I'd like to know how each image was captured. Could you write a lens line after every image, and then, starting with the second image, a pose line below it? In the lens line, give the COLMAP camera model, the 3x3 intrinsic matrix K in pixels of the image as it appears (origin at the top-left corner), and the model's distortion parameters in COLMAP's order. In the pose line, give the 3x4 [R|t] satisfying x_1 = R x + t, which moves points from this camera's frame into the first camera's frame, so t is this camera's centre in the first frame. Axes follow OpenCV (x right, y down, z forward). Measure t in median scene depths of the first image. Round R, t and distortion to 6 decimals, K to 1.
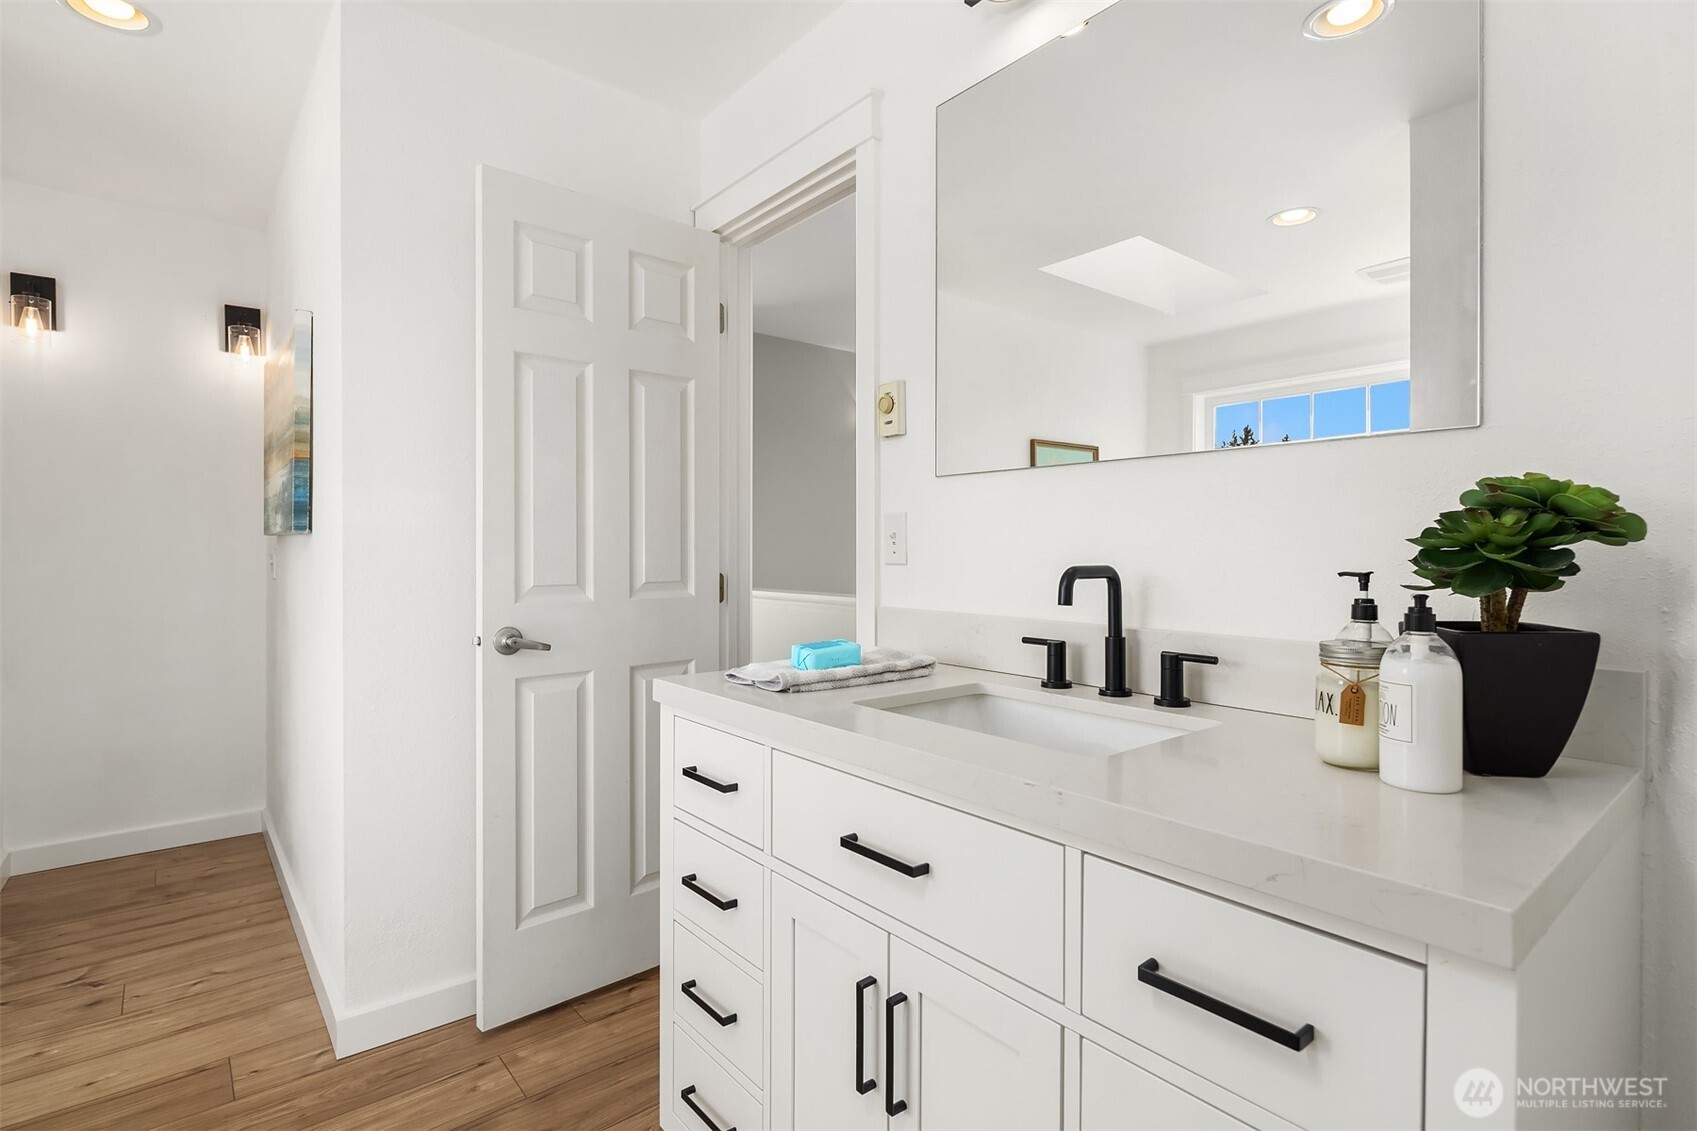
lens RADIAL K [[821.8, 0, 847.9], [0, 821.8, 559.0], [0, 0, 1]] dist [0.000631, -0.000081]
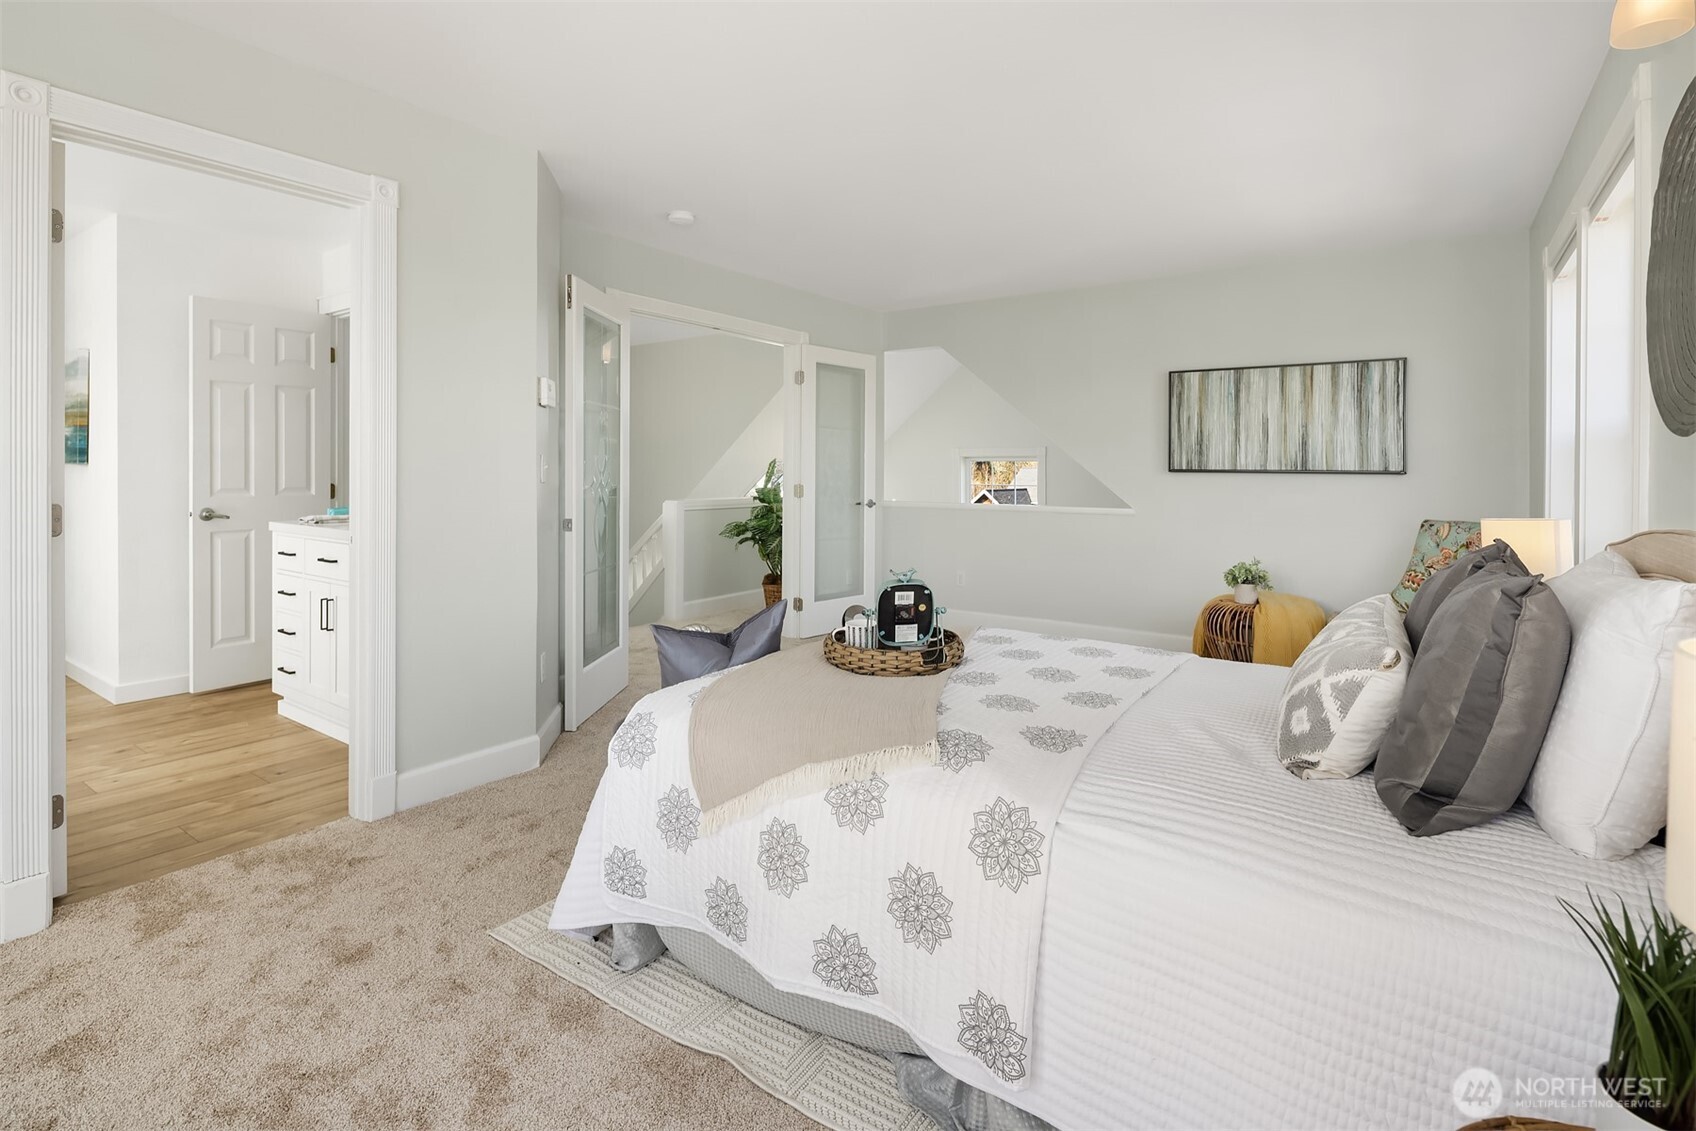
lens RADIAL K [[821.3, 0, 851.5], [0, 821.3, 471.8], [0, 0, 1]] dist [0.000631, -0.000081]
pose [[0.964690, -0.003273, 0.263369, 0.615377], [0.005869, 0.999942, -0.009073, 0.016390], [-0.263324, 0.010298, 0.964653, -1.440761]]
